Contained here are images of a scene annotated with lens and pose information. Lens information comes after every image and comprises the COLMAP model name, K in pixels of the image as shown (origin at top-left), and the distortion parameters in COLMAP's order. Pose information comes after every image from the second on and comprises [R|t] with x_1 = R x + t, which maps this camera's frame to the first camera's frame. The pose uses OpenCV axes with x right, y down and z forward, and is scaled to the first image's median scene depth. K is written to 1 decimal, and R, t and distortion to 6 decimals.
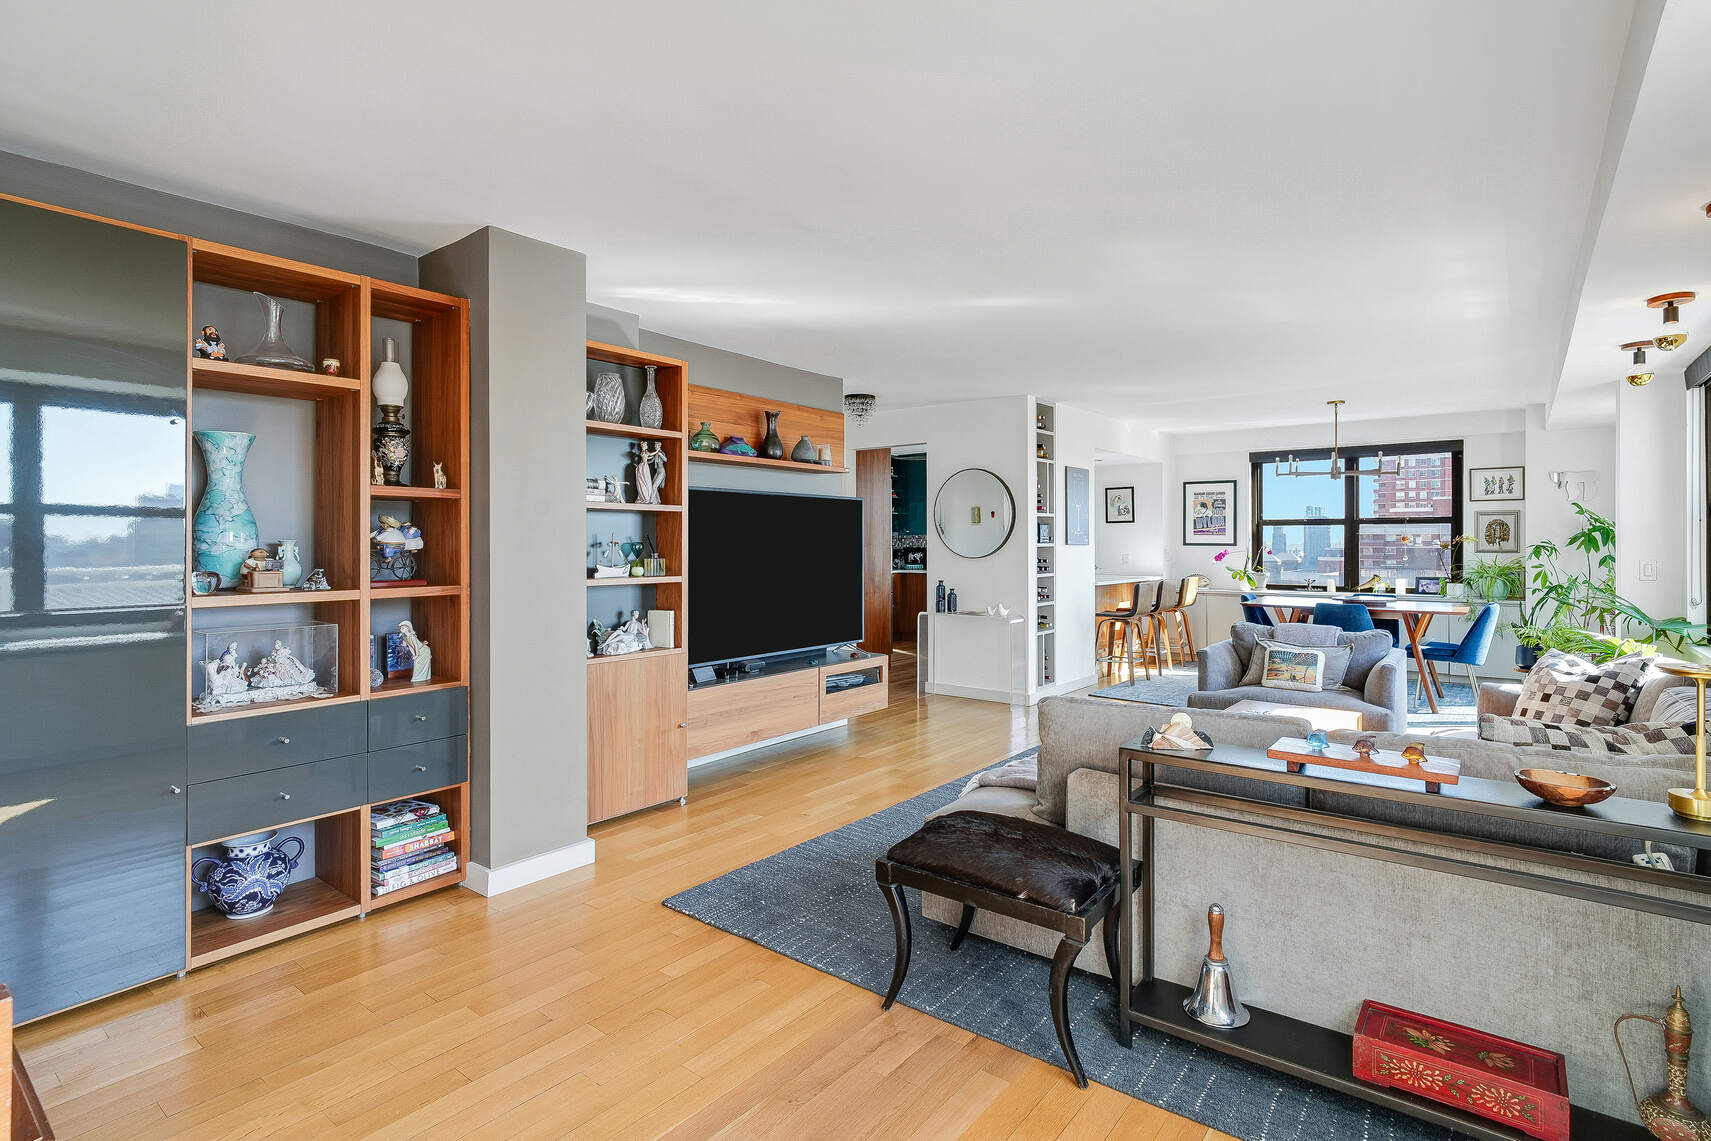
lens RADIAL K [[843.5, 0, 856.5], [0, 843.5, 541.4], [0, 0, 1]] dist [-0.019544, -0.000745]
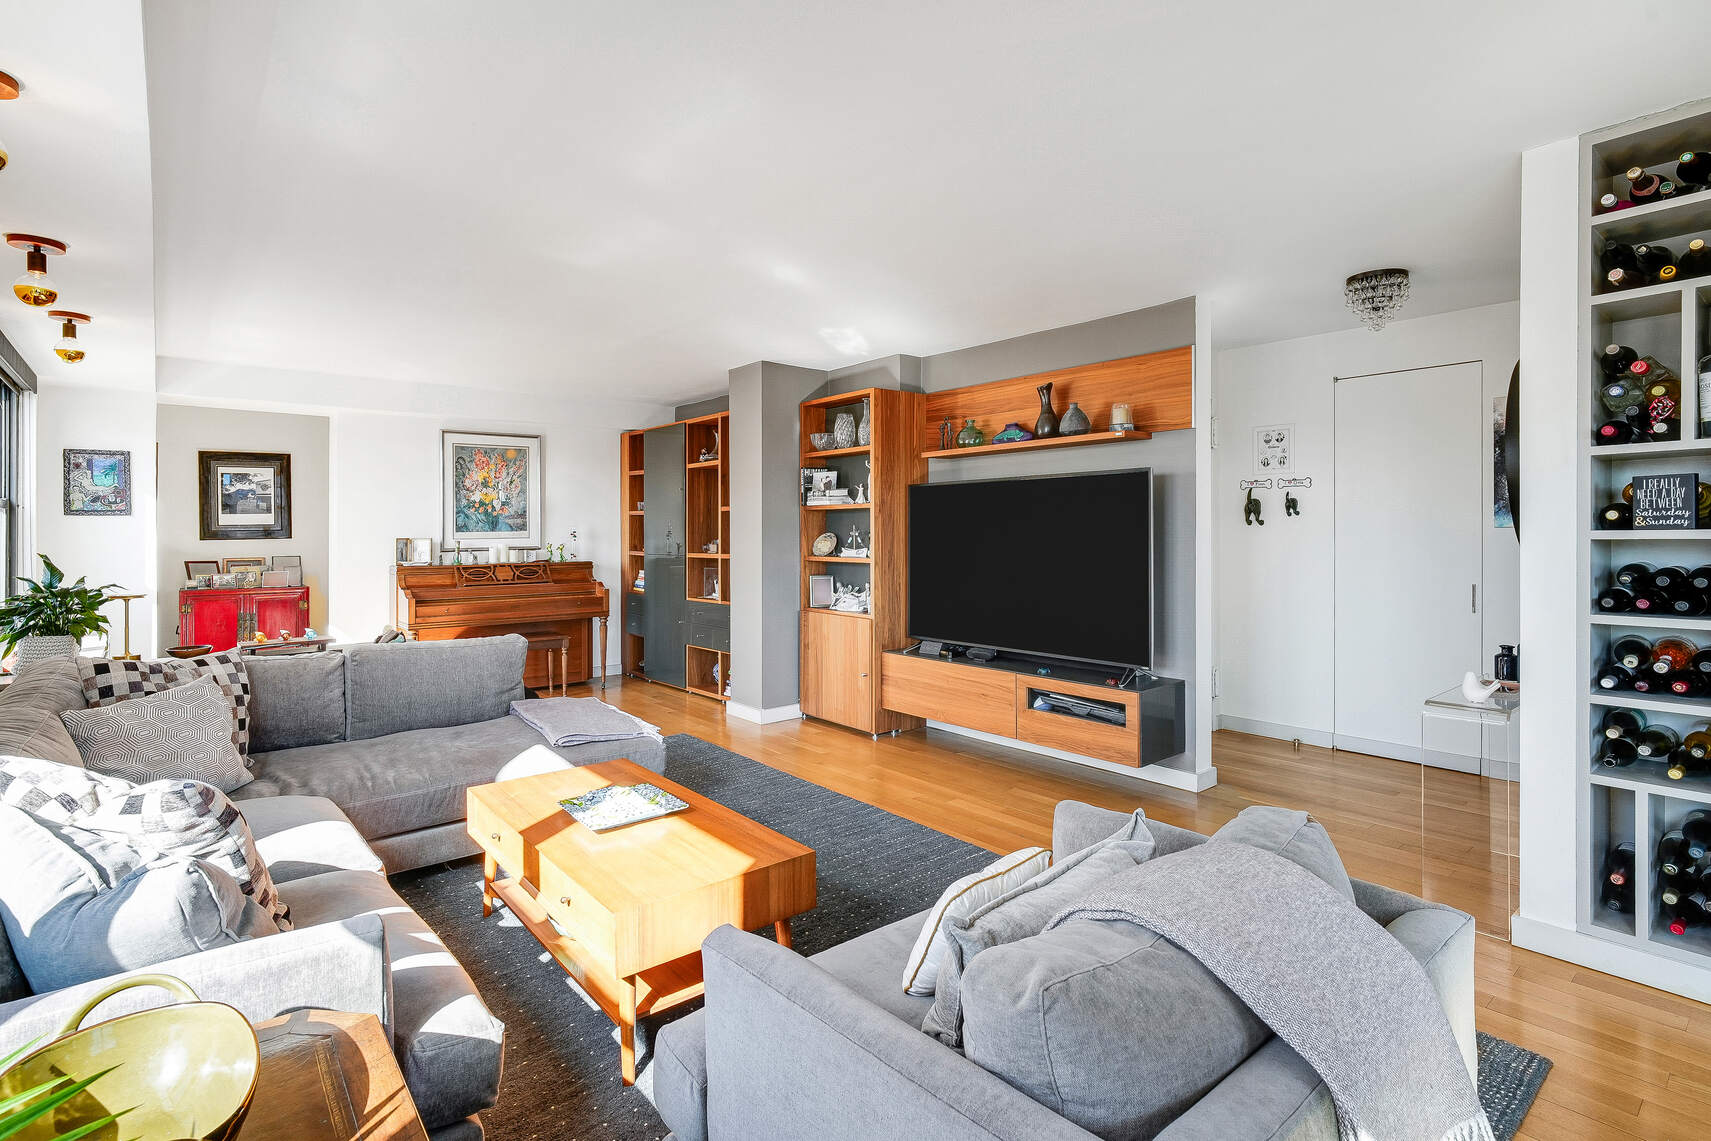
lens RADIAL K [[857.4, 0, 852.9], [0, 857.4, 525.1], [0, 0, 1]] dist [-0.001937, -0.000383]
pose [[-0.217069, -0.004661, -0.976145, 0.897160], [0.007458, 0.999951, -0.006434, -0.001023], [0.976128, -0.008677, -0.217024, 1.060027]]
